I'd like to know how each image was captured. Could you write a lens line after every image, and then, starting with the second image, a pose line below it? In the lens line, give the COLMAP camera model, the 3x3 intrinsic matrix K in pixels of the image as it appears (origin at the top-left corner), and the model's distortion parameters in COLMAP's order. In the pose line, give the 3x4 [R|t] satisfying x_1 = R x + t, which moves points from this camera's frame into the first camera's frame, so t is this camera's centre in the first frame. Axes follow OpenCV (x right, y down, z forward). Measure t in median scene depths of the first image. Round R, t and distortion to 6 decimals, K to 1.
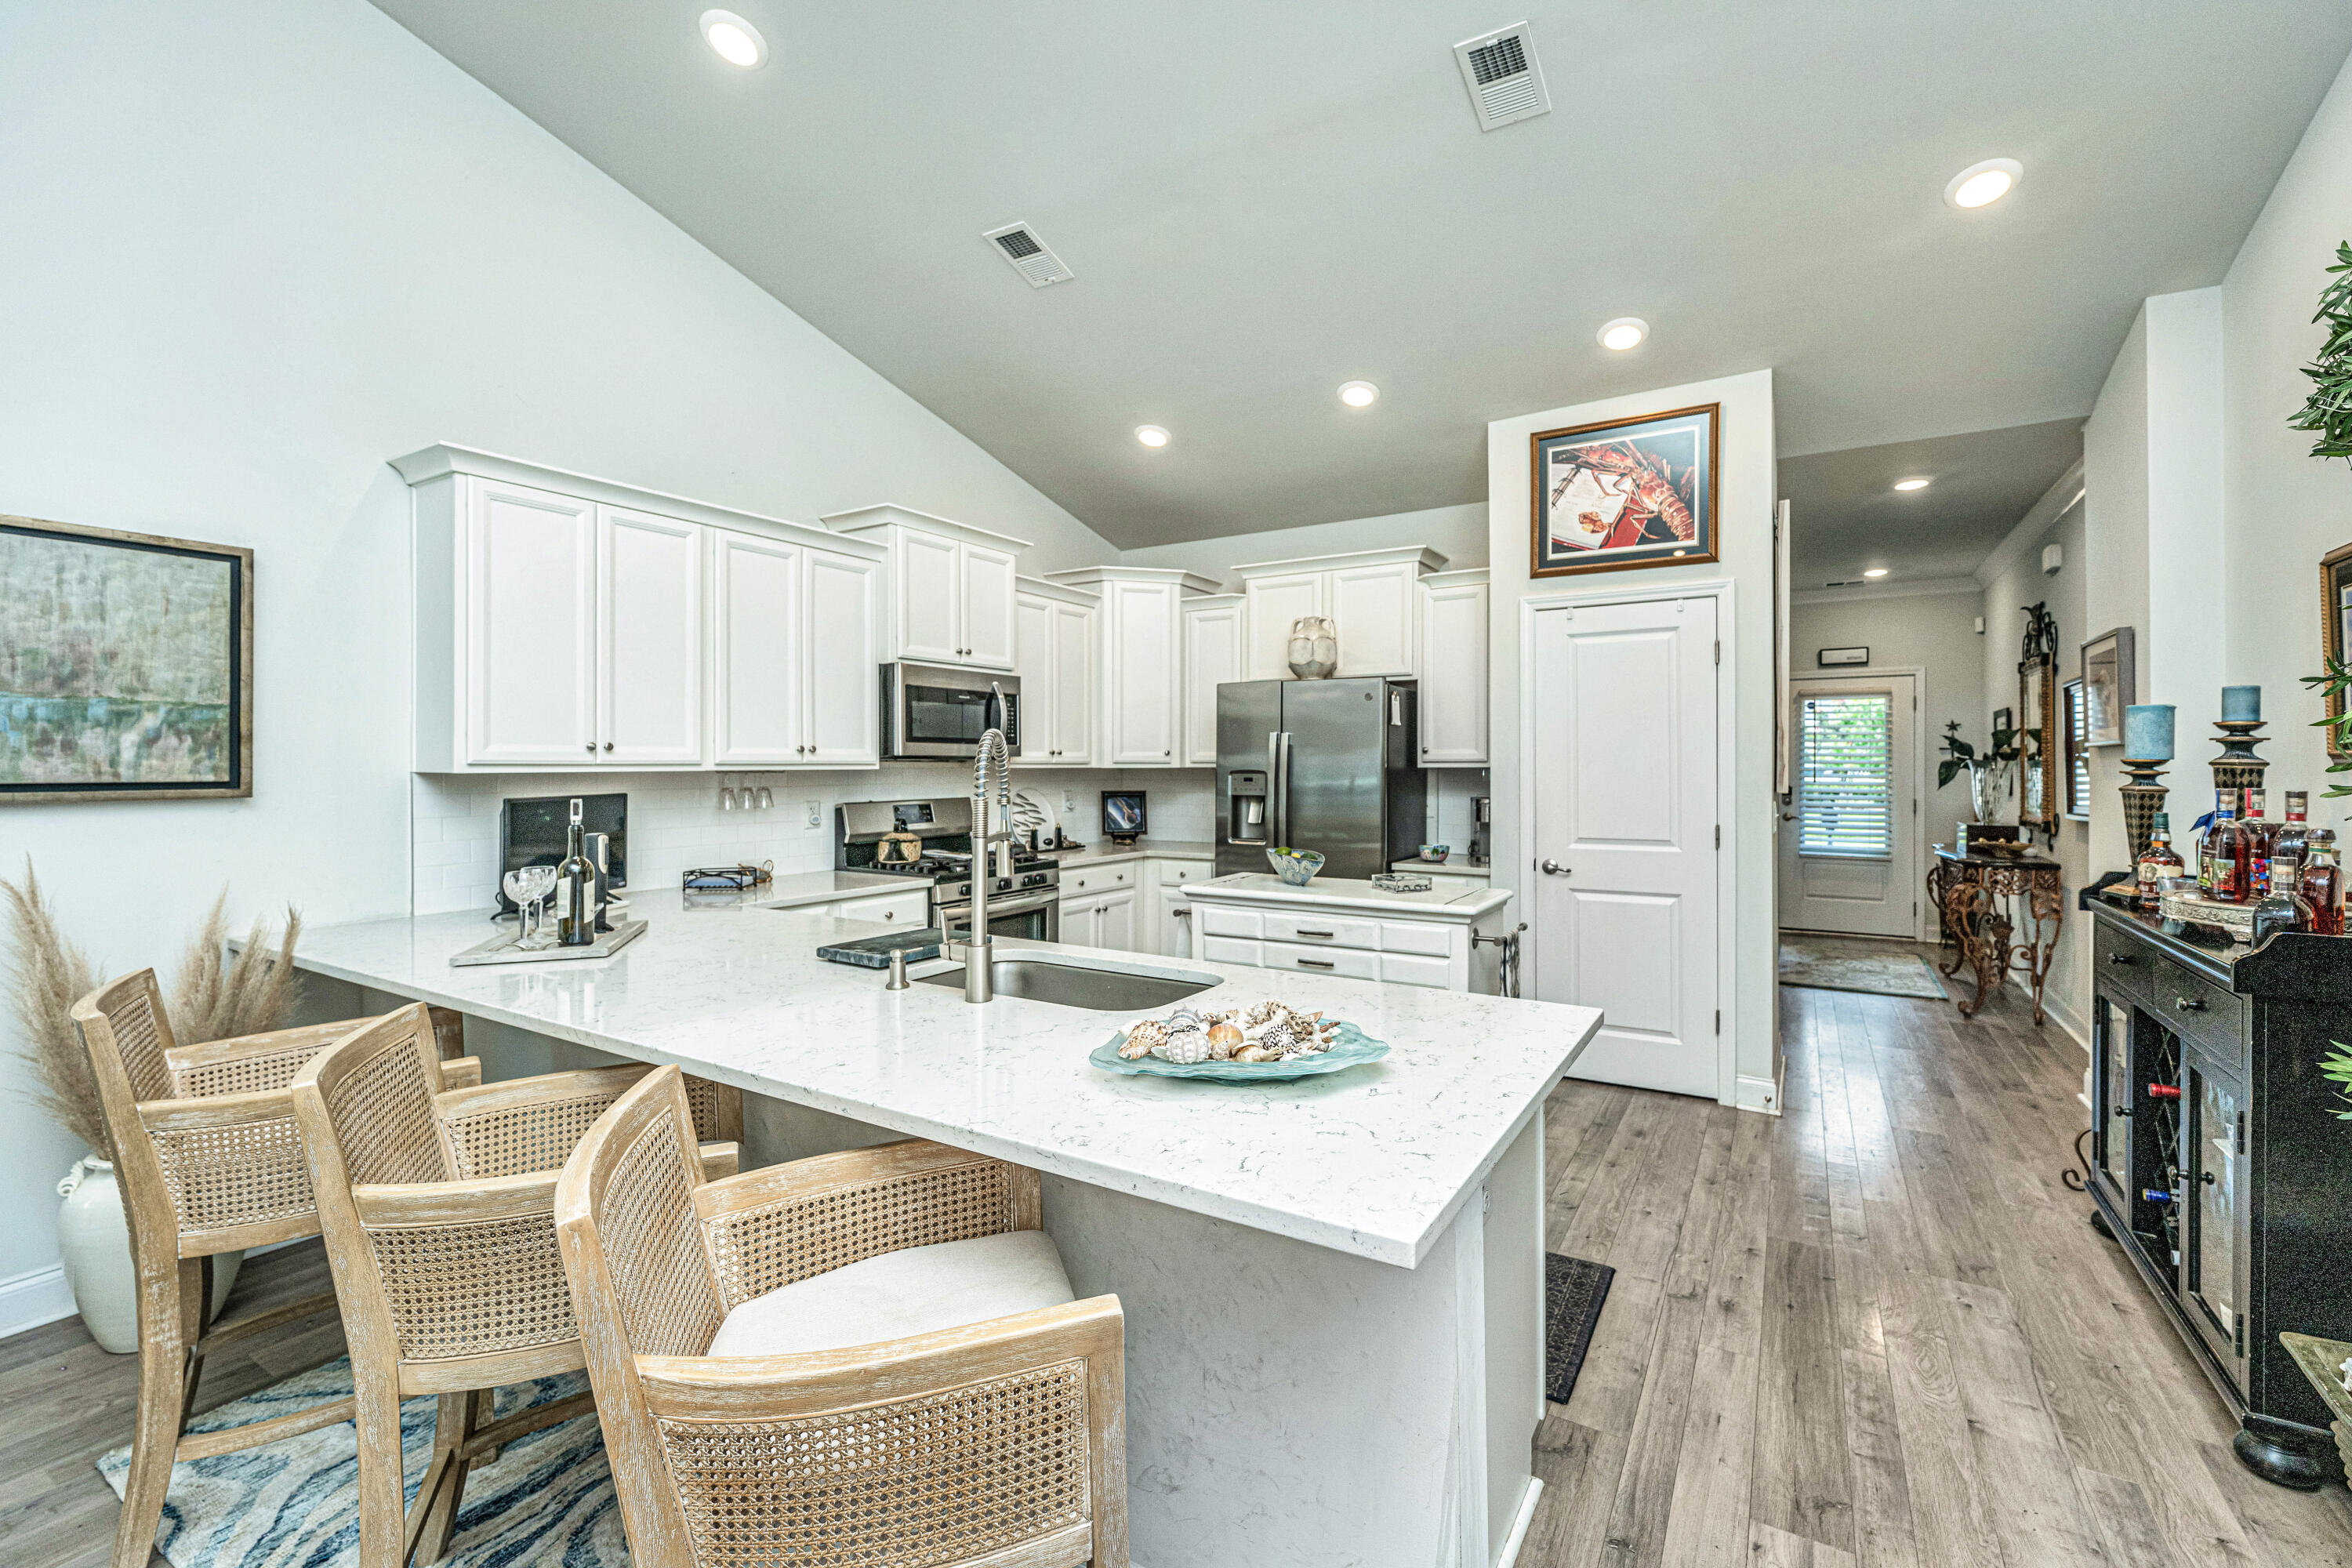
lens RADIAL K [[967.2, 0, 1249.9], [0, 967.2, 757.4], [0, 0, 1]] dist [-0.000510, -0.000419]
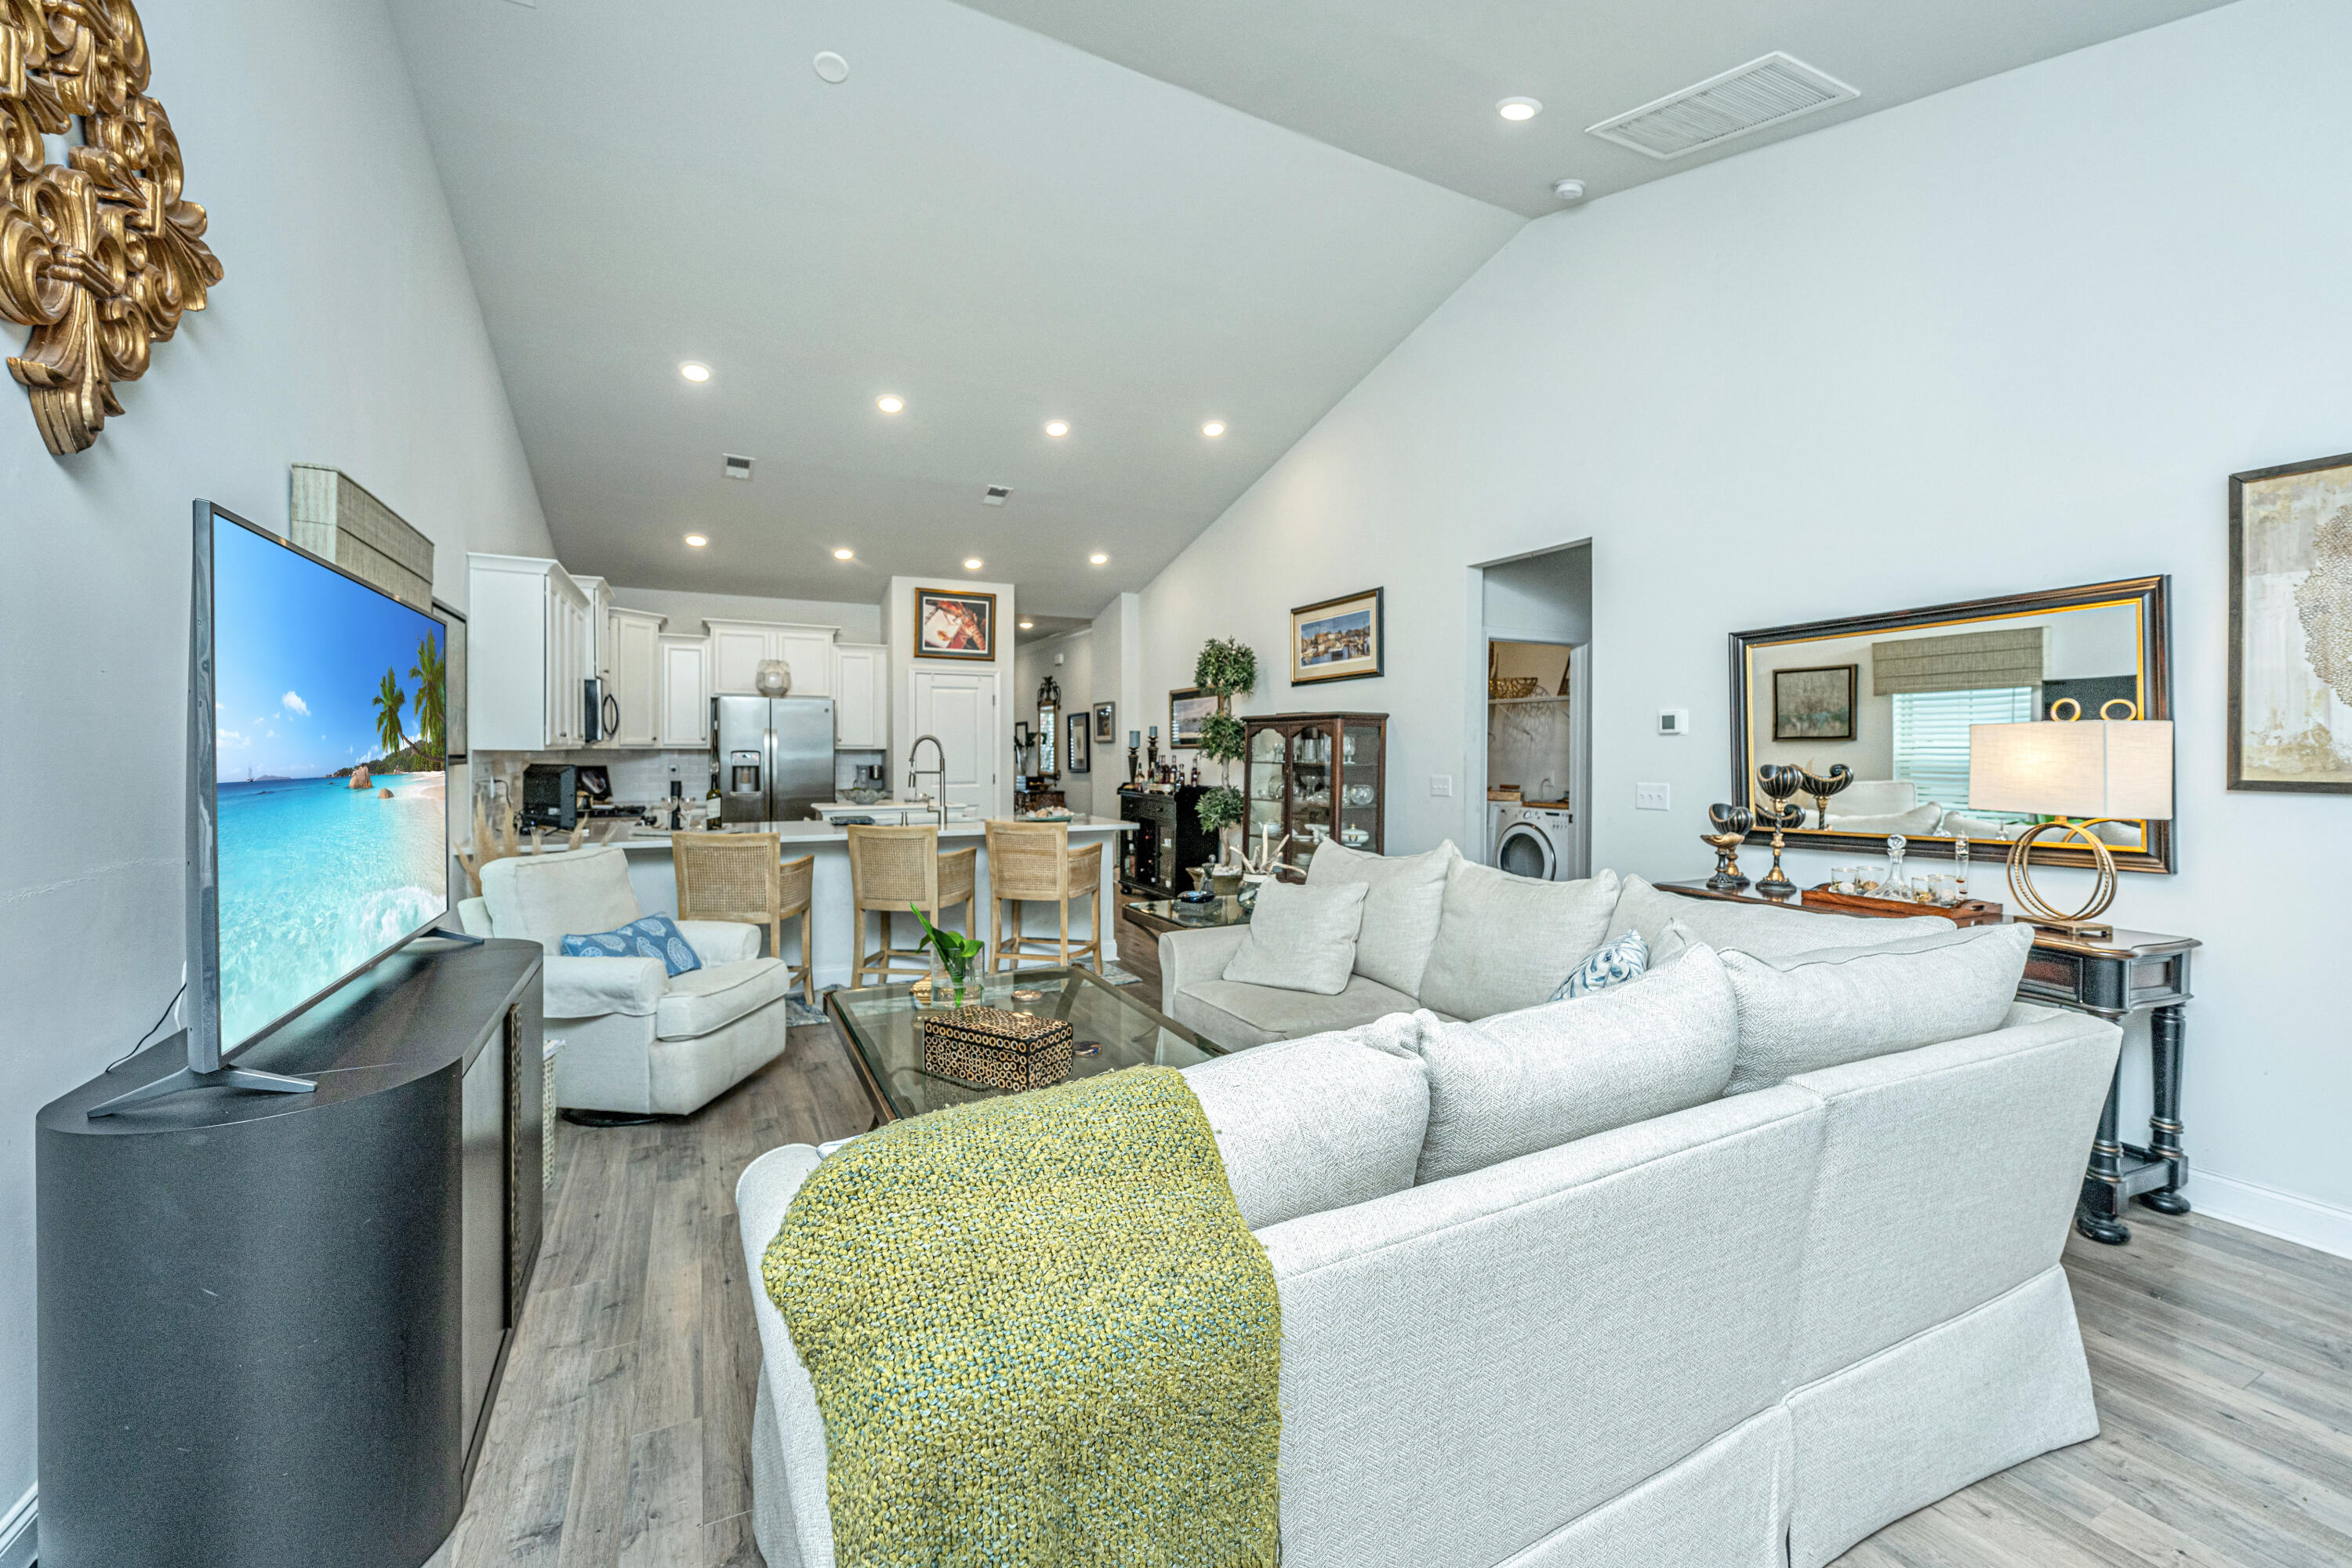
lens RADIAL K [[917.1, 0, 1186.4], [0, 917.1, 737.3], [0, 0, 1]] dist [-0.000727, 0.000143]
pose [[0.540251, 0.014565, 0.841378, -1.078221], [-0.009182, 0.999893, -0.011414, 0.001255], [-0.841454, -0.001559, 0.540327, -0.562866]]
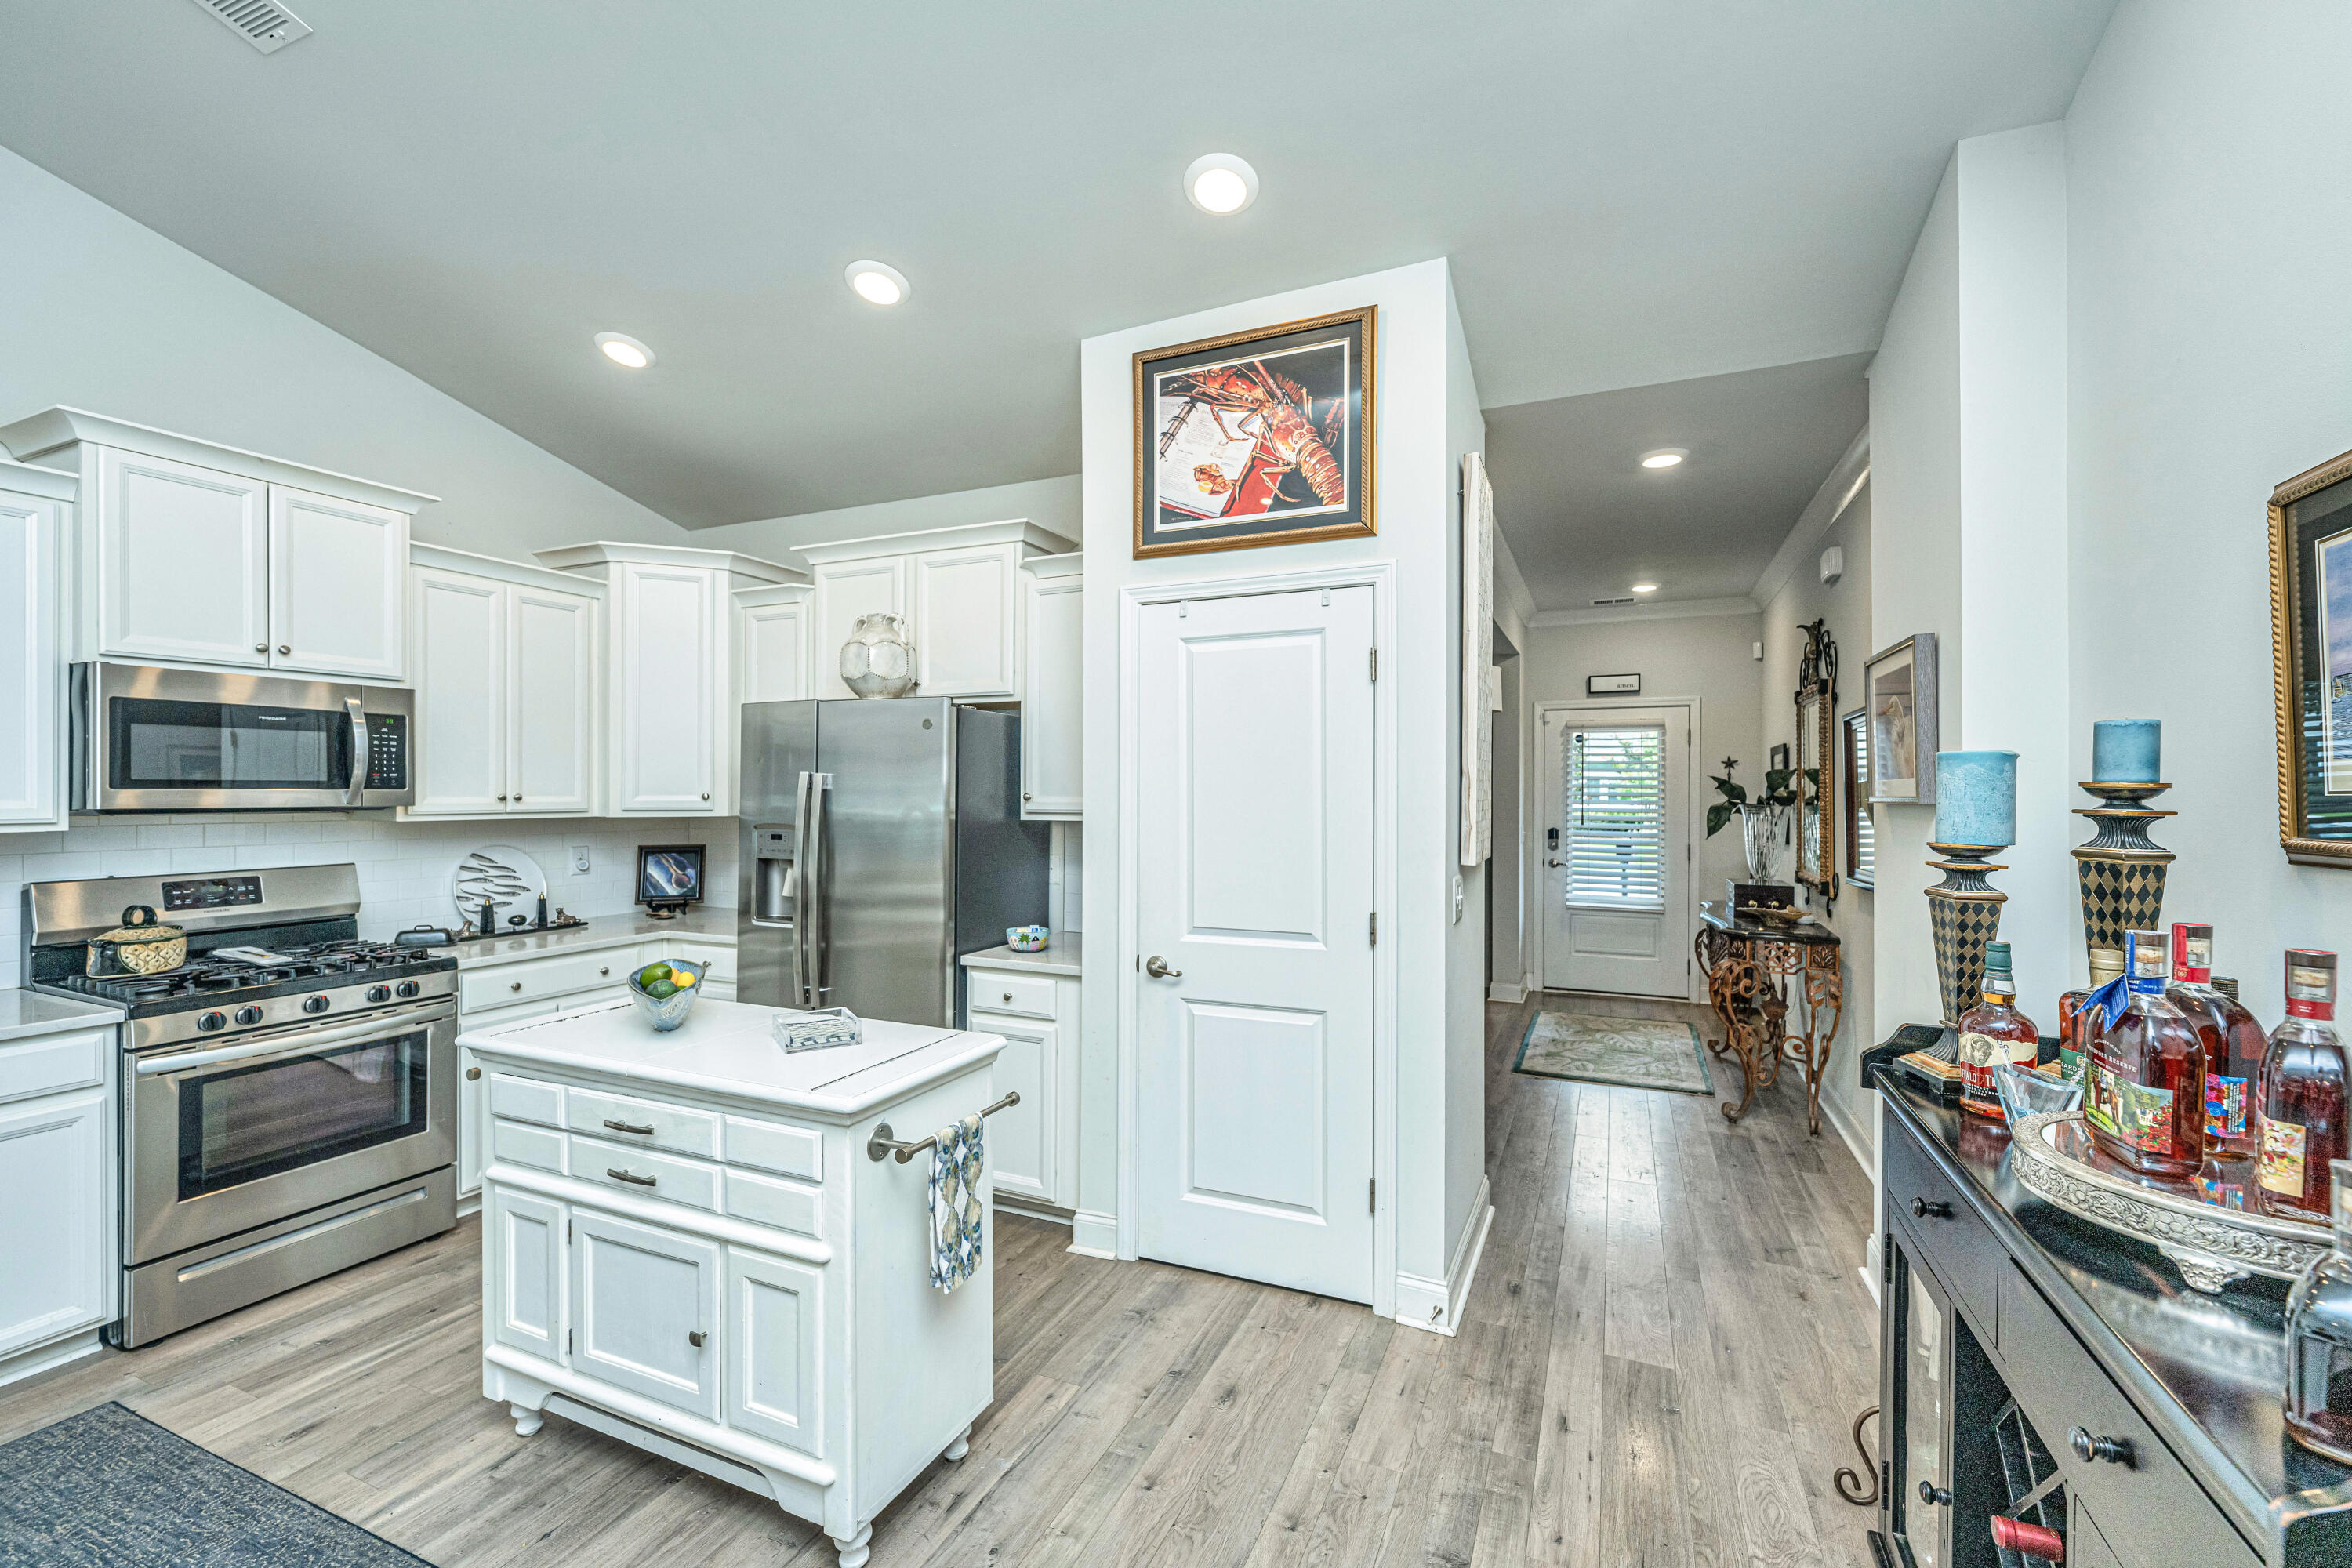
lens RADIAL K [[967.2, 0, 1153.7], [0, 967.2, 780.0], [0, 0, 1]] dist [-0.000510, -0.000419]
pose [[0.997029, 0.005603, 0.076826, 0.262515], [-0.005350, 0.999980, -0.003502, -0.021747], [-0.076844, 0.003081, 0.997038, 0.306171]]
